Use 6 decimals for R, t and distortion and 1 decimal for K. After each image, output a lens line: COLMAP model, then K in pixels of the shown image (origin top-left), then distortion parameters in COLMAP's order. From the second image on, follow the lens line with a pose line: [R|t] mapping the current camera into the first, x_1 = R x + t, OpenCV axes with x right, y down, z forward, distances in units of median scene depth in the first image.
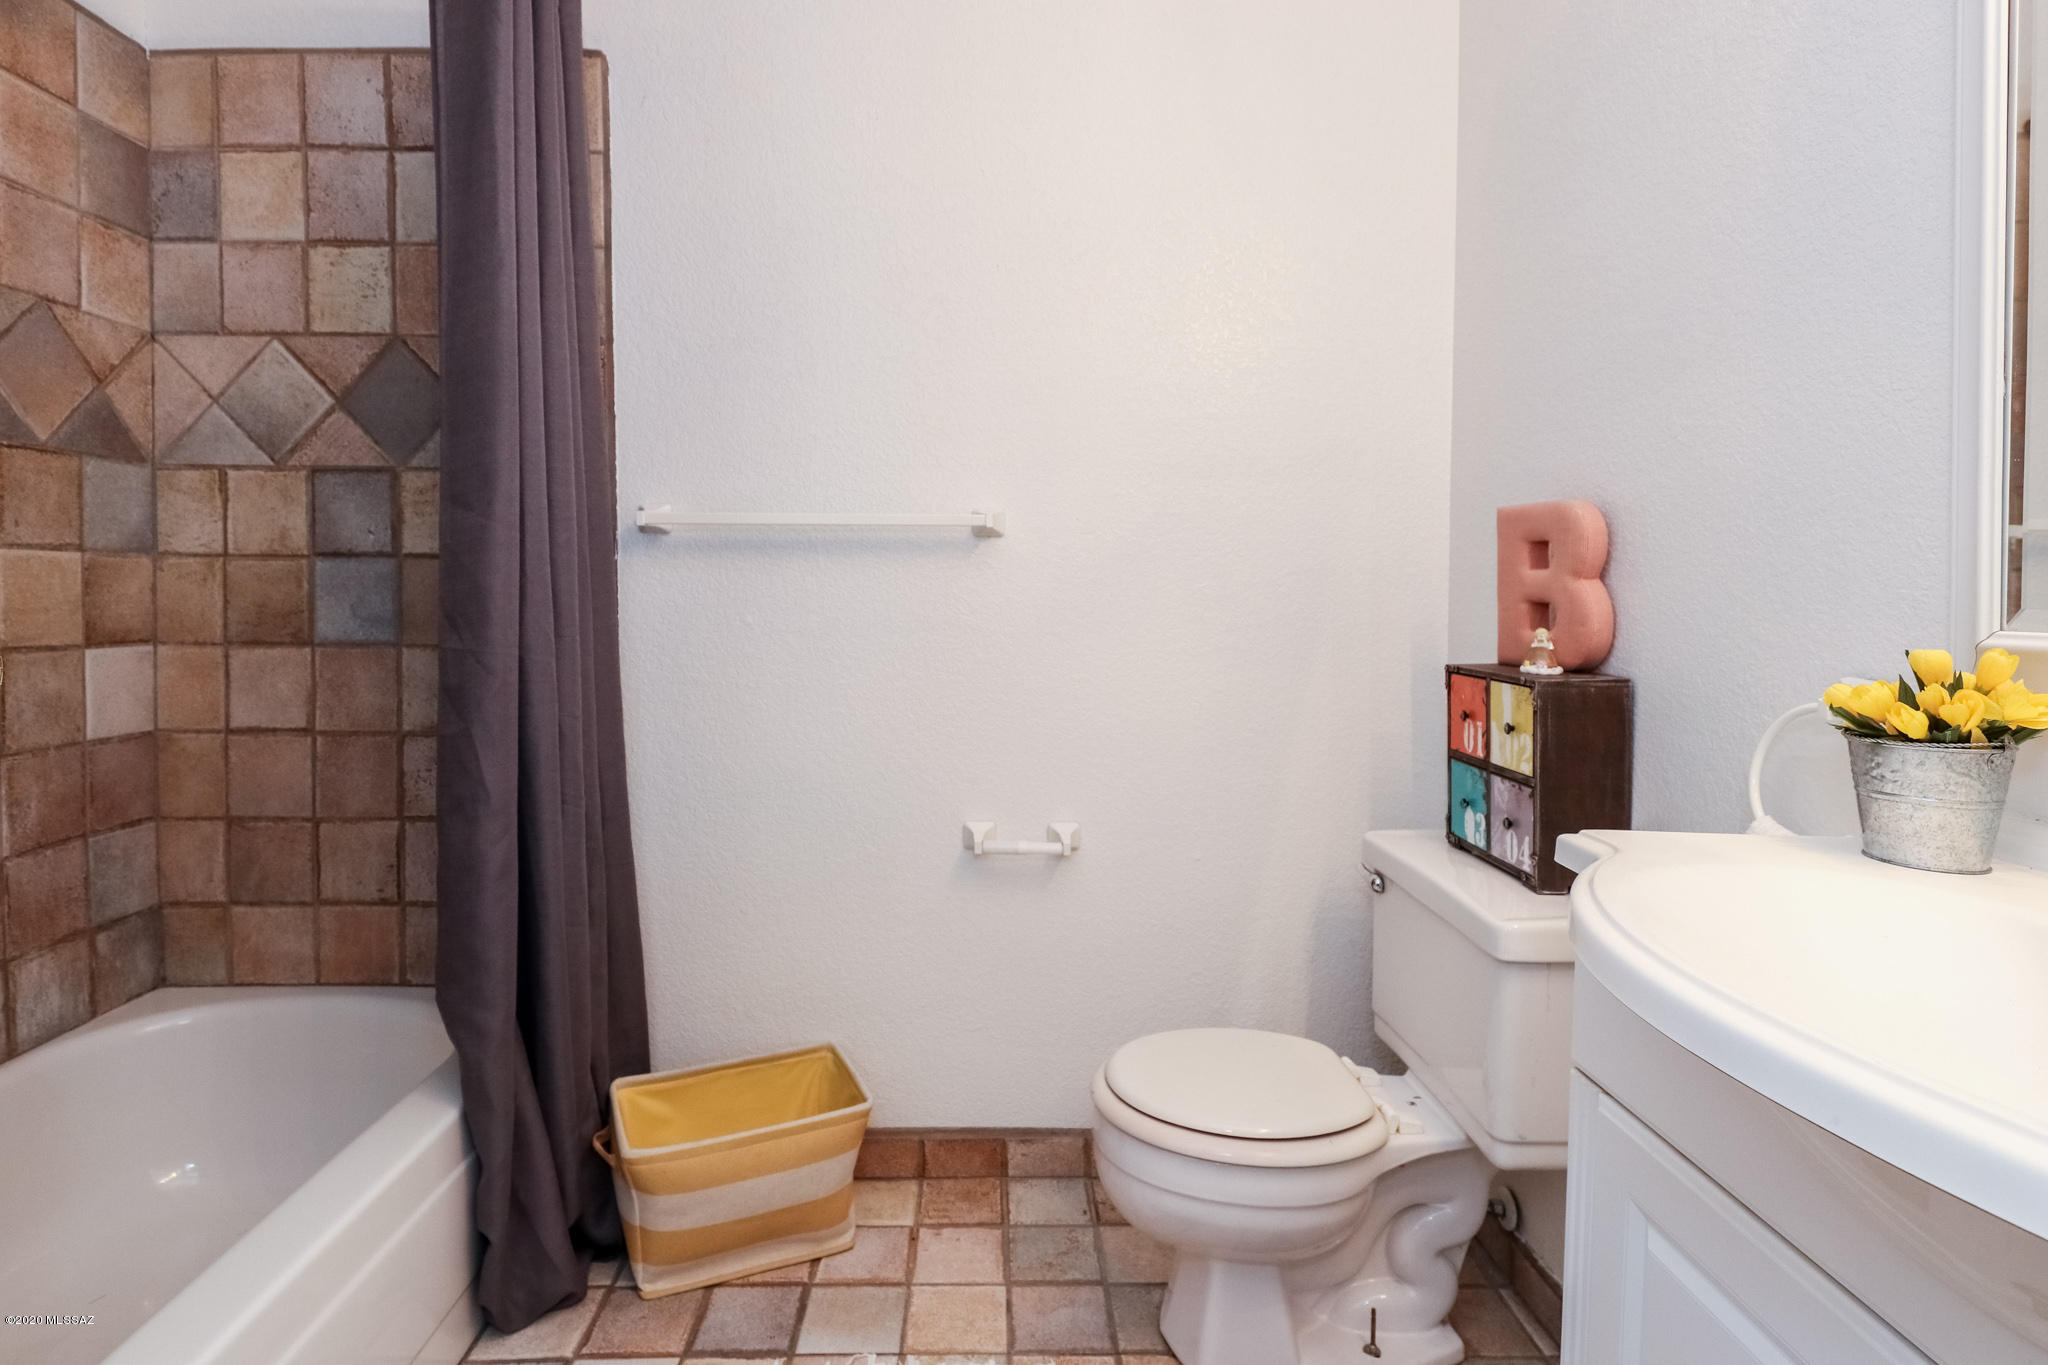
lens RADIAL K [[1061.0, 0, 1011.9], [0, 1061.0, 651.0], [0, 0, 1]] dist [0.000294, 0.000562]
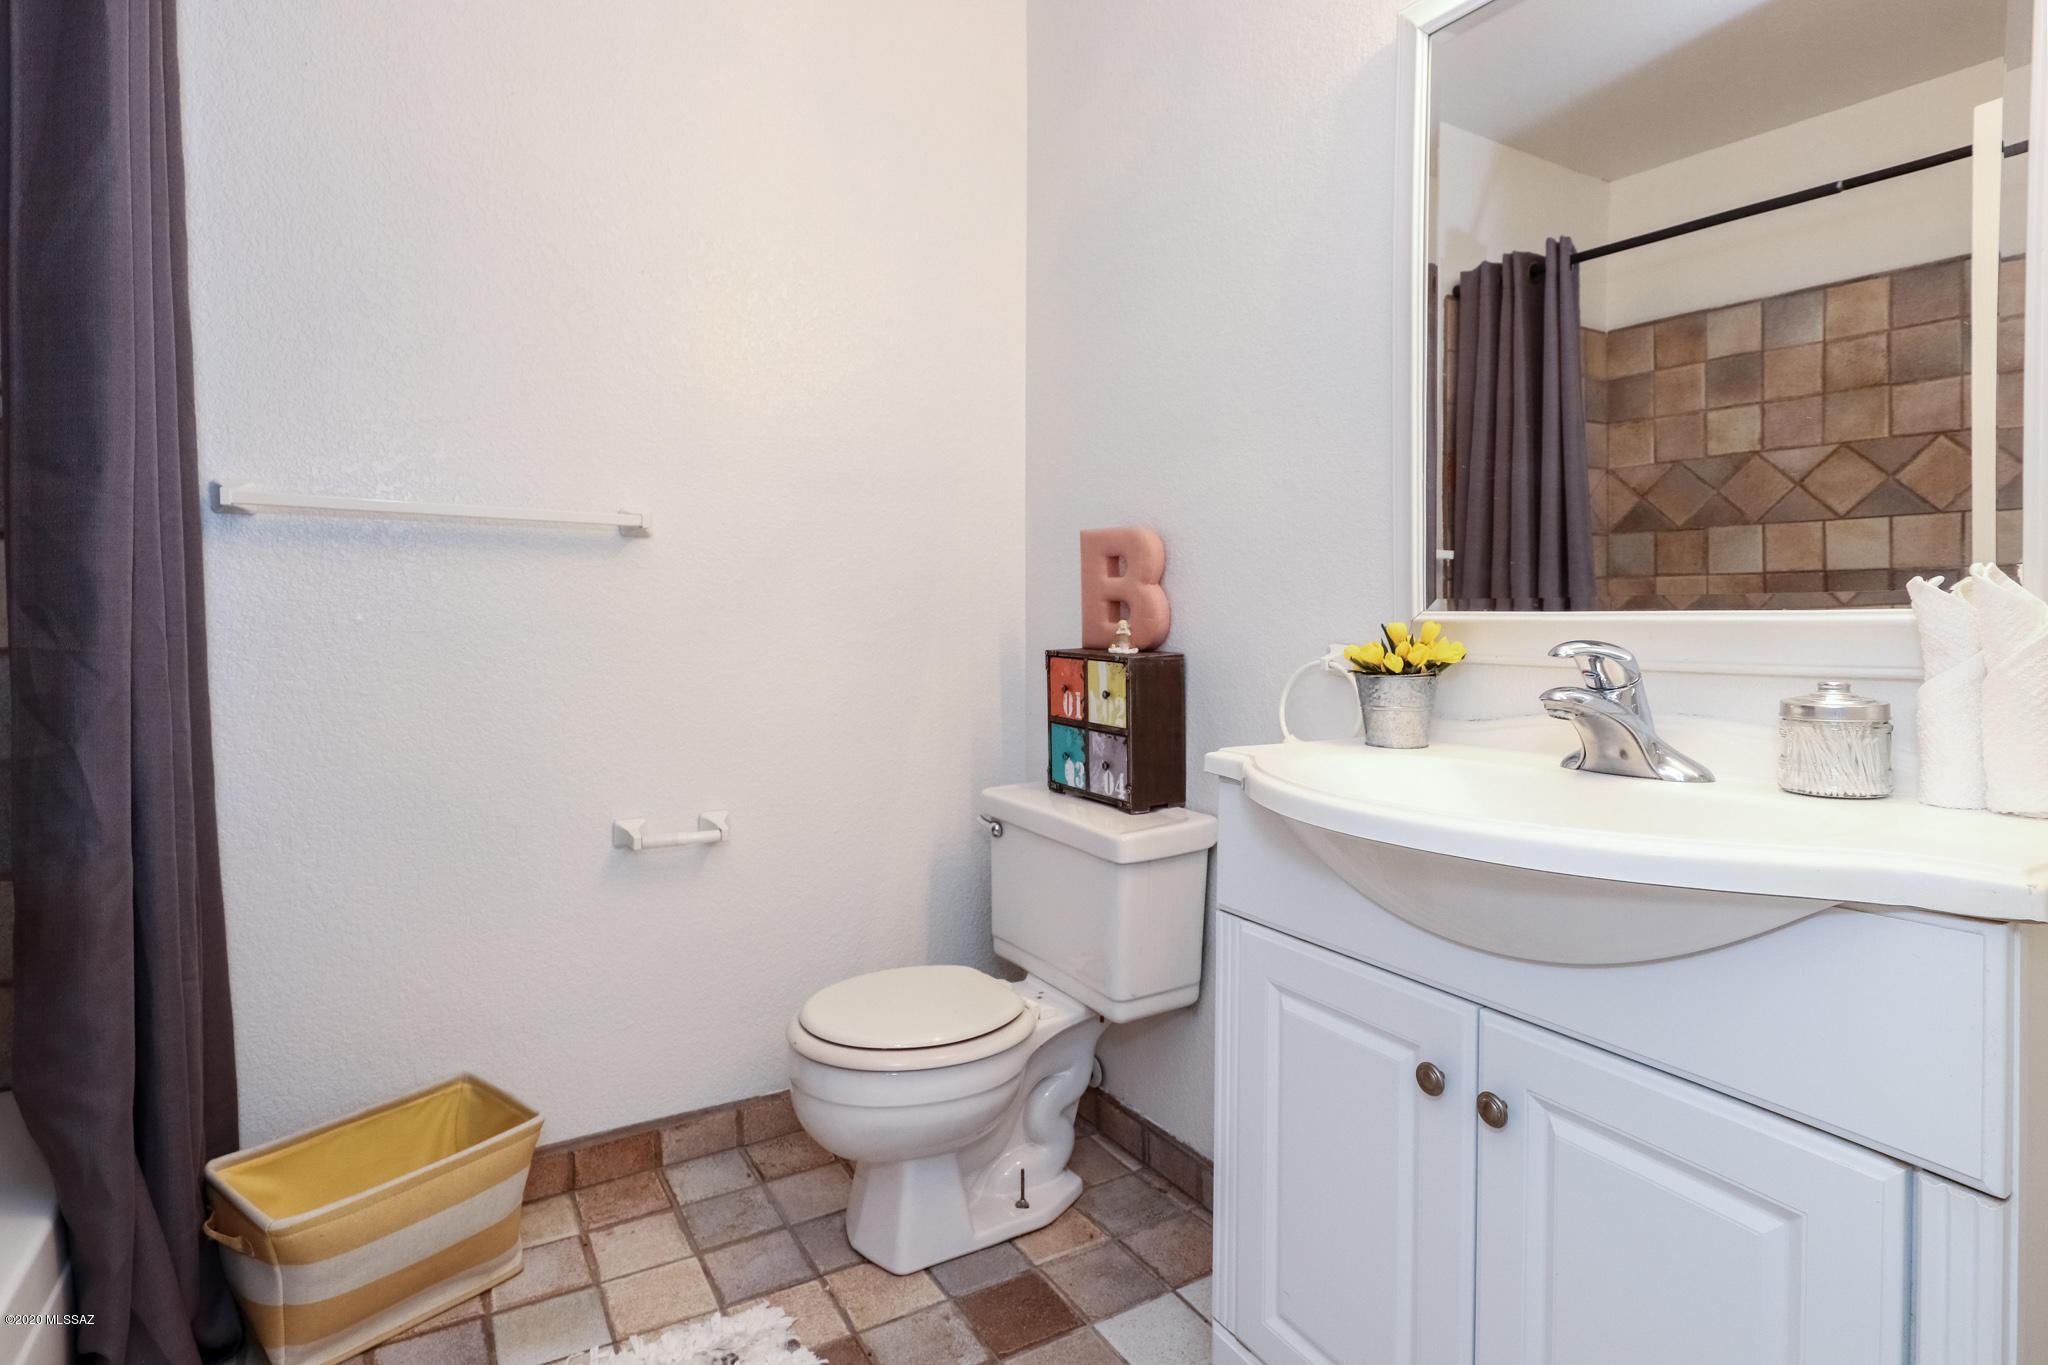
lens RADIAL K [[1036.0, 0, 1021.0], [0, 1036.0, 596.9], [0, 0, 1]] dist [0.001027, -0.027479]
pose [[0.871649, -0.007282, 0.490077, -0.237000], [0.035330, 0.998222, -0.048006, 0.007473], [-0.488856, 0.059159, 0.870356, -0.088905]]
